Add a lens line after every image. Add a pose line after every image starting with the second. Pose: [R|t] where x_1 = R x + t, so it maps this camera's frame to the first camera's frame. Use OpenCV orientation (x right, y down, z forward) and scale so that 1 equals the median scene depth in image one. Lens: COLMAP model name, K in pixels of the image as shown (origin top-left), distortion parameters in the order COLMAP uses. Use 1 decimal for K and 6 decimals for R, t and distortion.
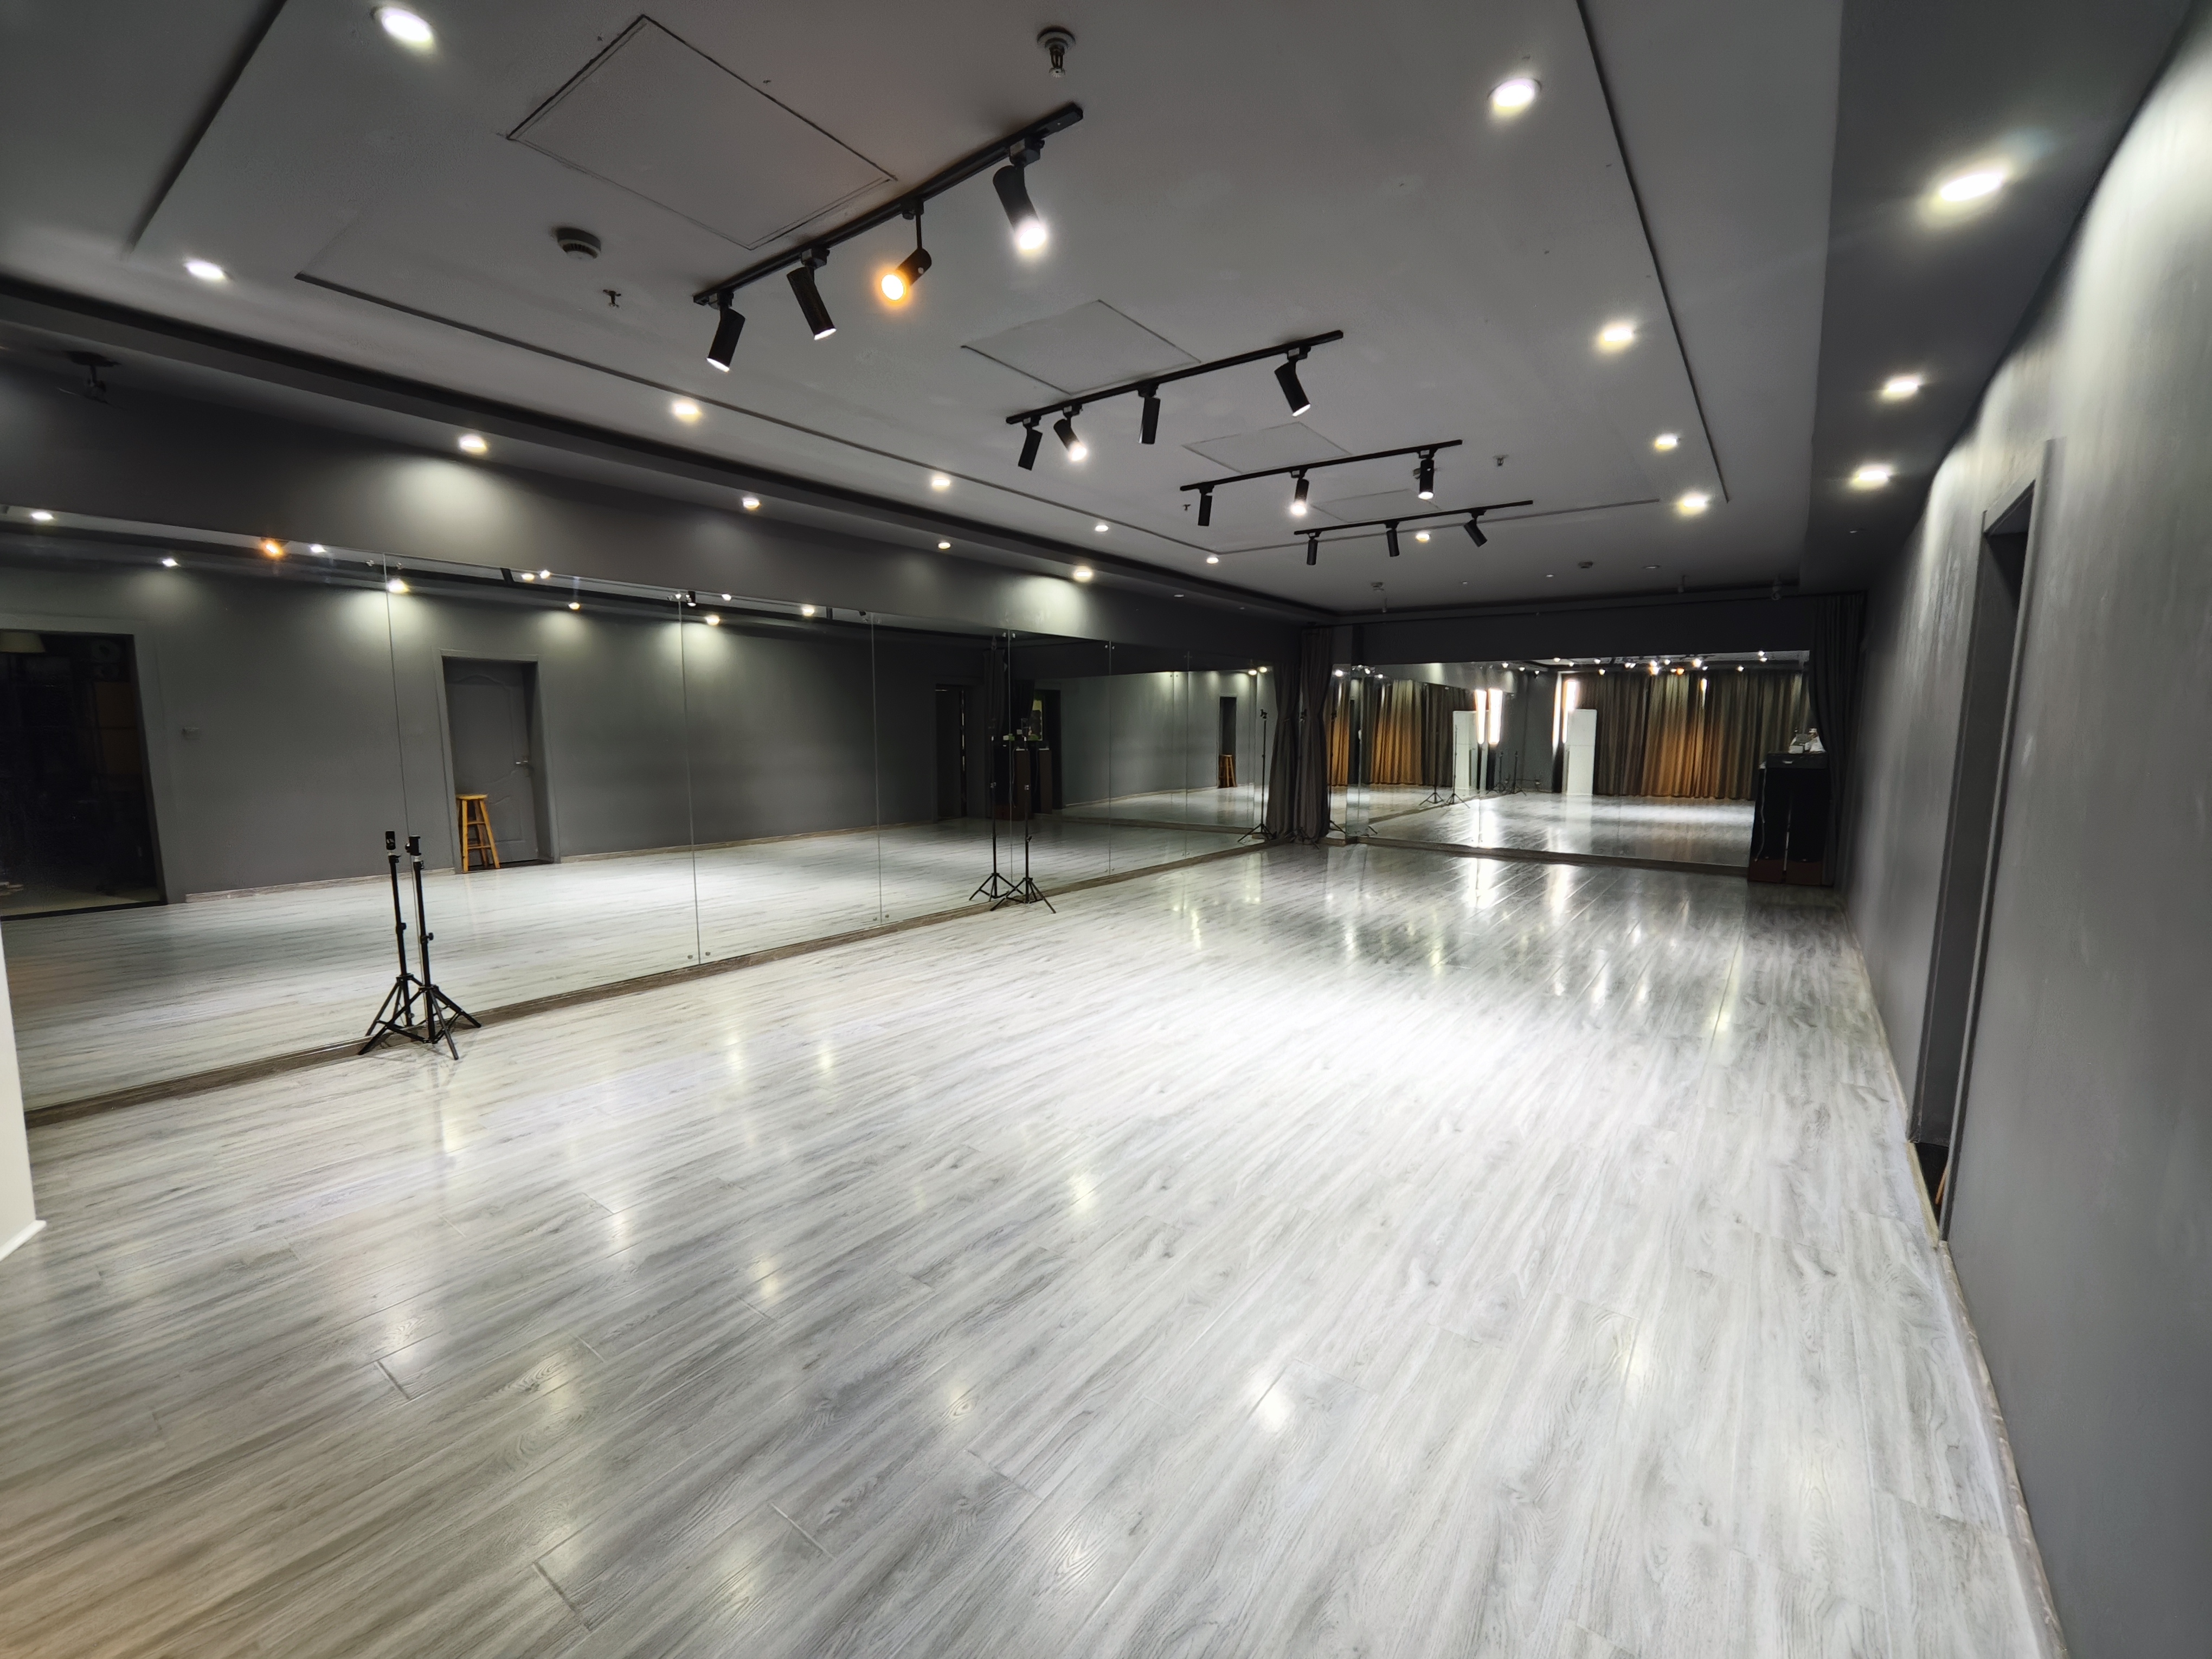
lens RADIAL K [[915.6, 0, 1108.4], [0, 915.6, 832.7], [0, 0, 1]] dist [-0.007375, 0.005359]
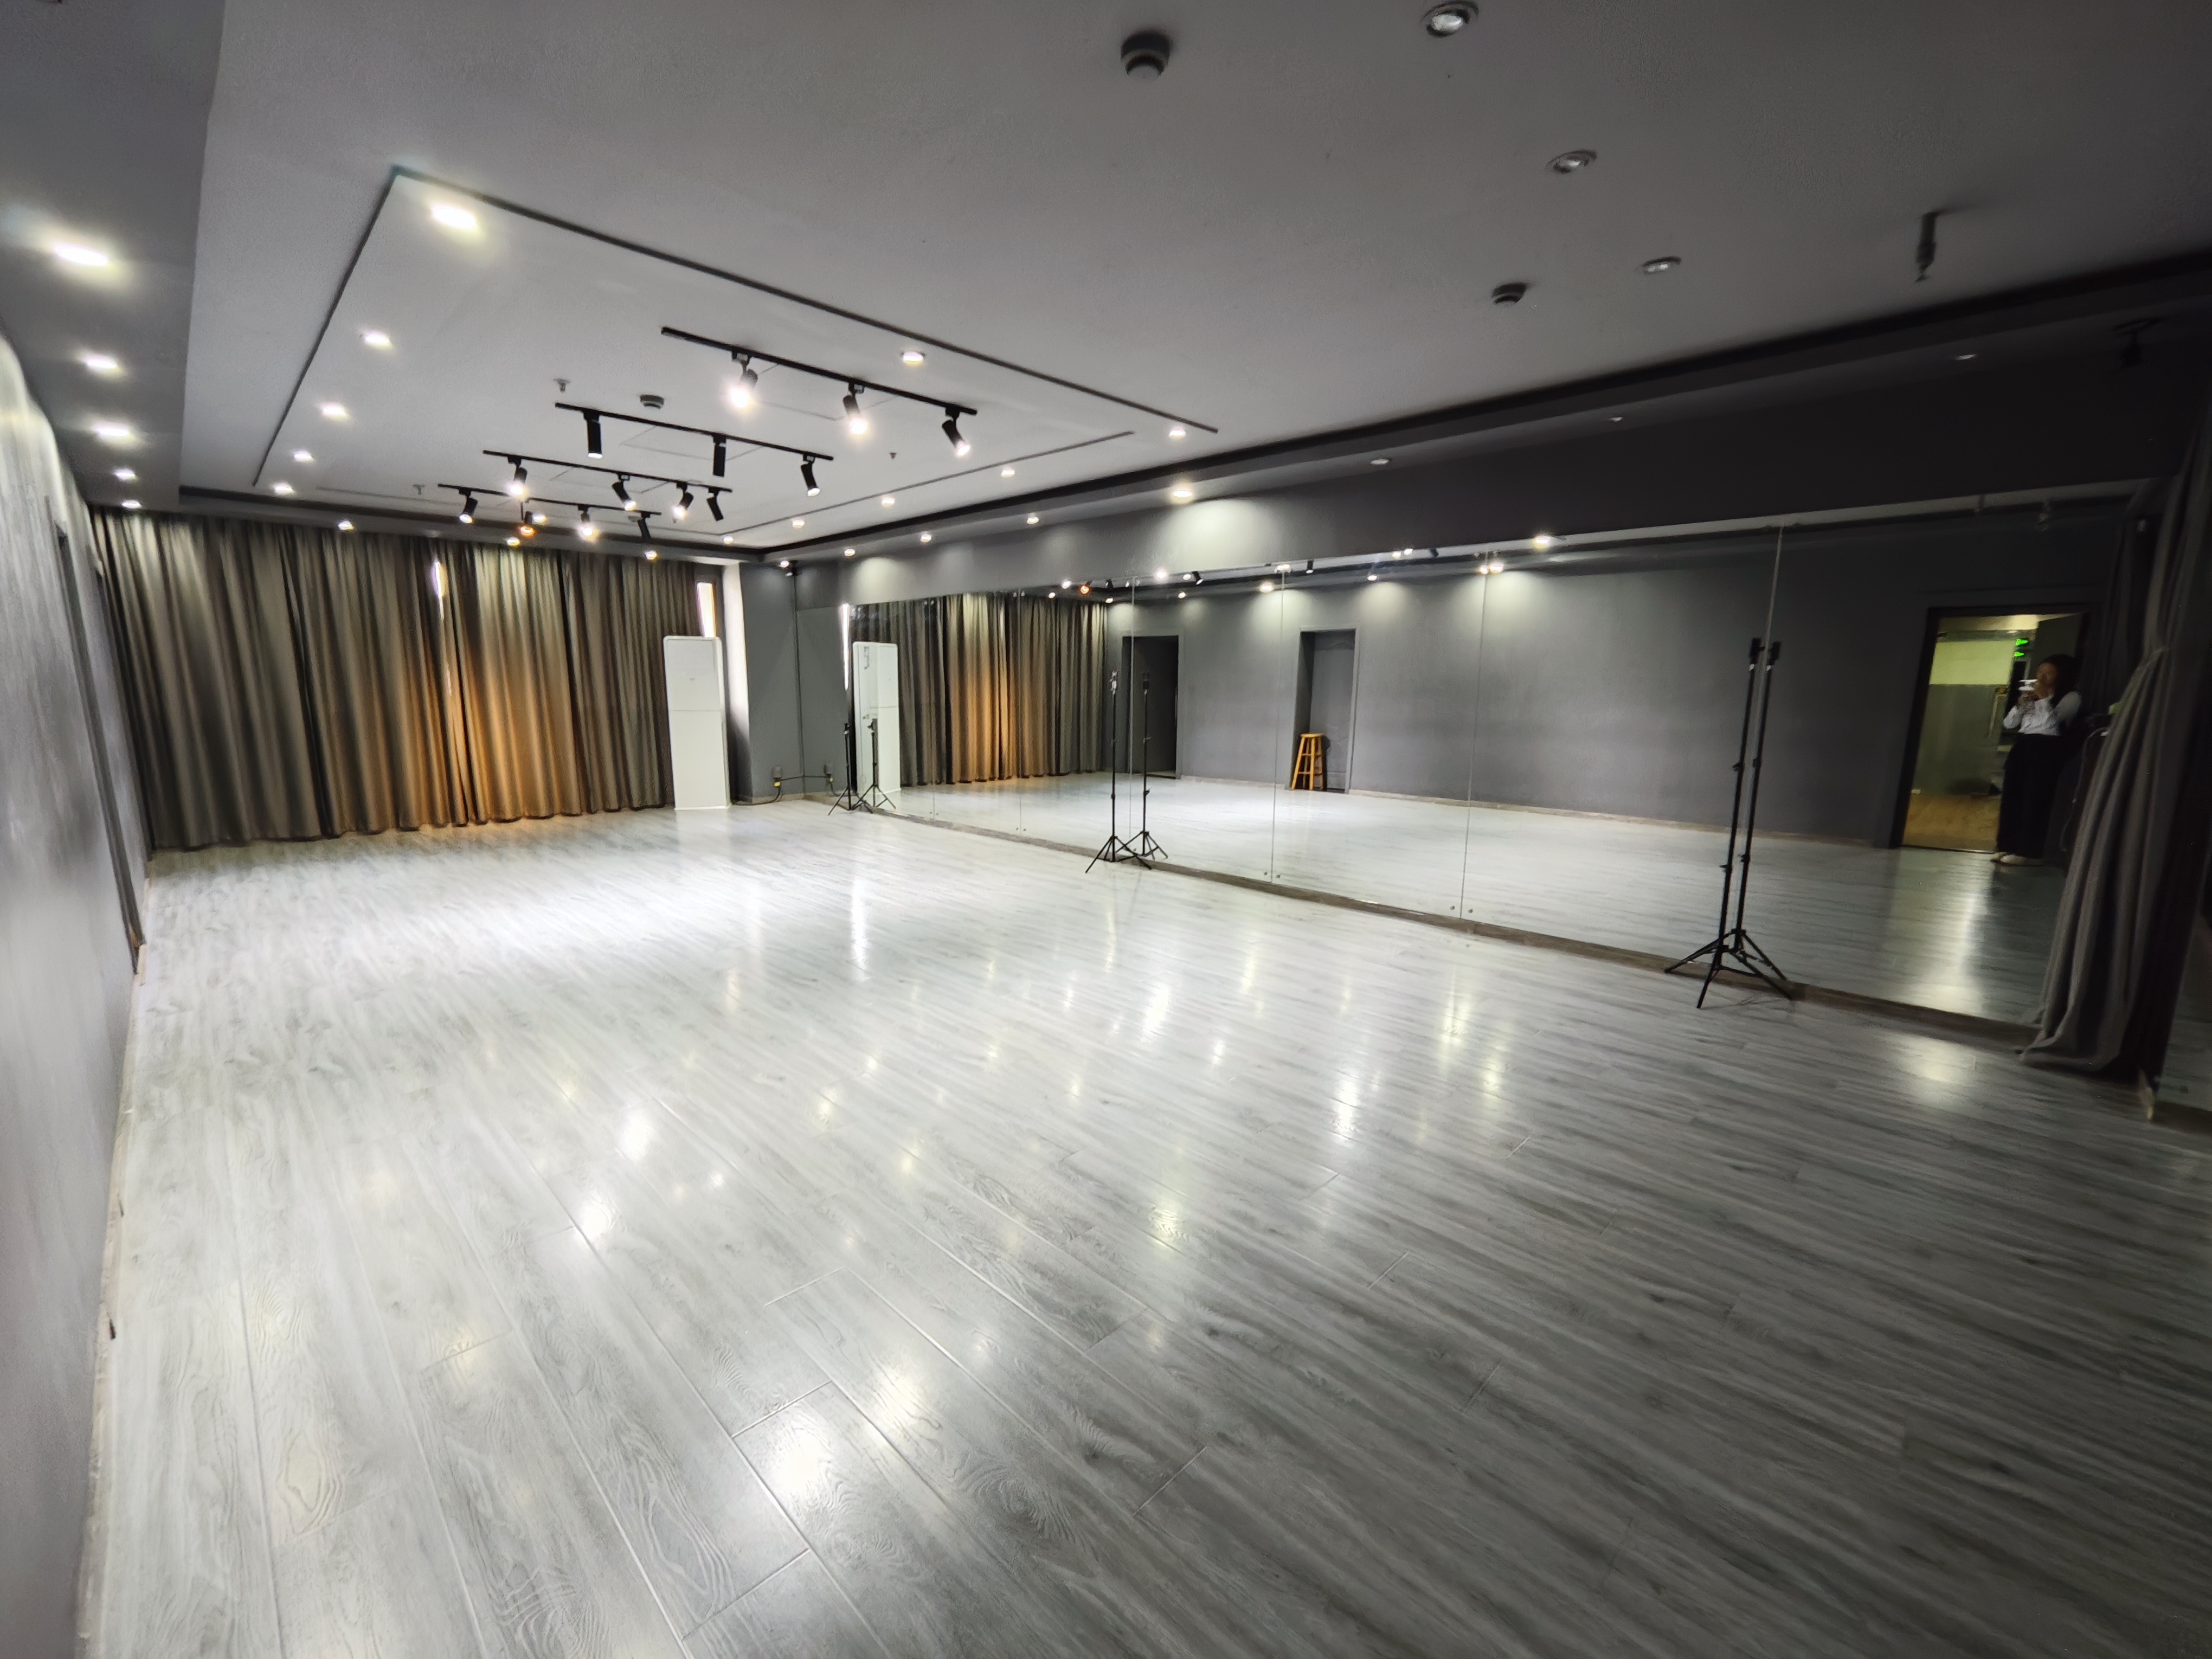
lens RADIAL K [[915.6, 0, 1114.5], [0, 915.6, 842.9], [0, 0, 1]] dist [-0.007375, 0.005359]
pose [[-0.135652, 0.168583, -0.976309, 1.172445], [-0.125669, 0.974530, 0.185737, -0.169276], [0.982754, 0.147887, -0.111011, 1.509295]]
